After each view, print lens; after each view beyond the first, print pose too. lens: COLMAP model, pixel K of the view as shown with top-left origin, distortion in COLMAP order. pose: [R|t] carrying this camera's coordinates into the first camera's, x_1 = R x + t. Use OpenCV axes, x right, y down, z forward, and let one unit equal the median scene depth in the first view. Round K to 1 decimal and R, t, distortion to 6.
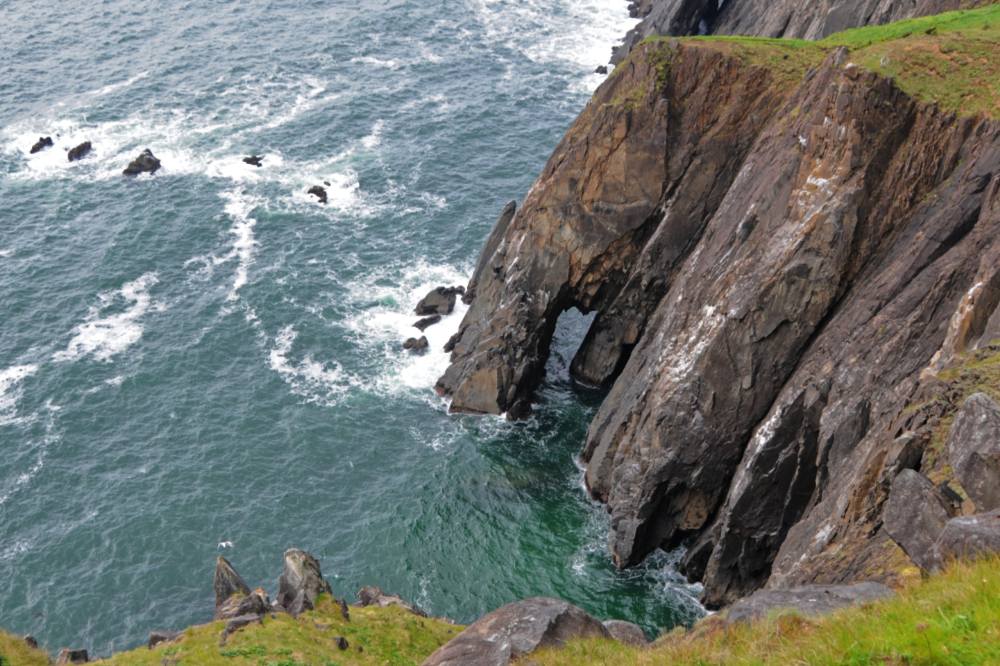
lens RADIAL K [[946.7, 0, 500.0], [0, 946.7, 333.0], [0, 0, 1]] dist [-0.170118, 0.110377]
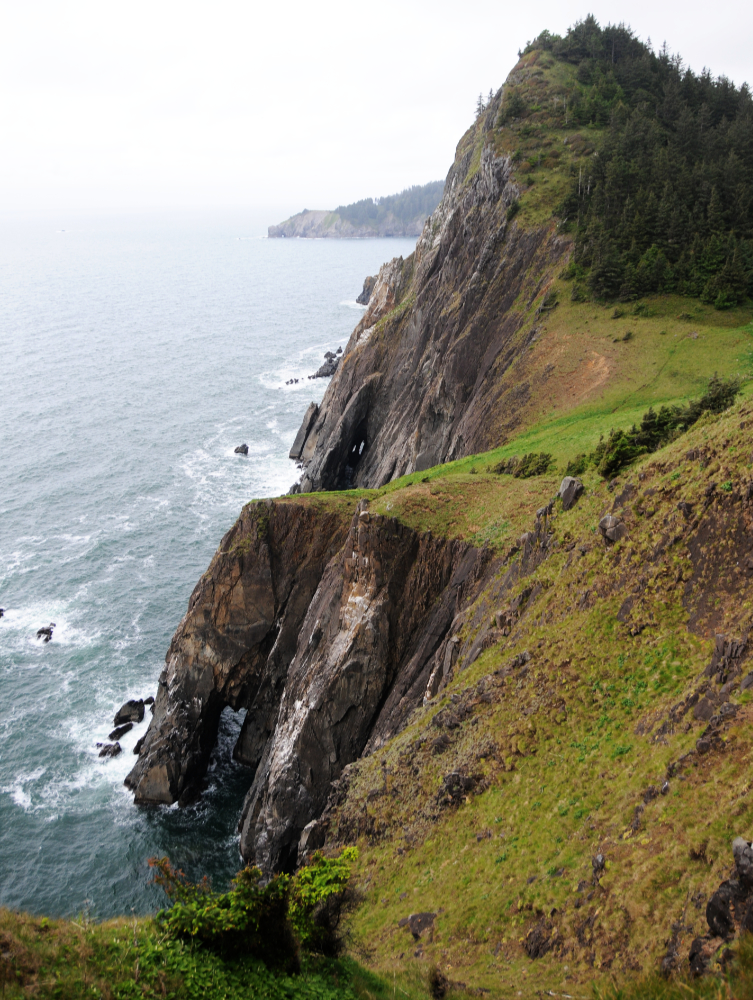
lens RADIAL K [[719.4, 0, 376.5], [0, 719.4, 500.0], [0, 0, 1]] dist [-0.112147, 0.002492]
pose [[0.981967, -0.095168, 0.163352, 0.175582], [0.135634, 0.956563, -0.258052, -0.023445], [-0.131698, 0.275555, 0.952221, -0.026719]]
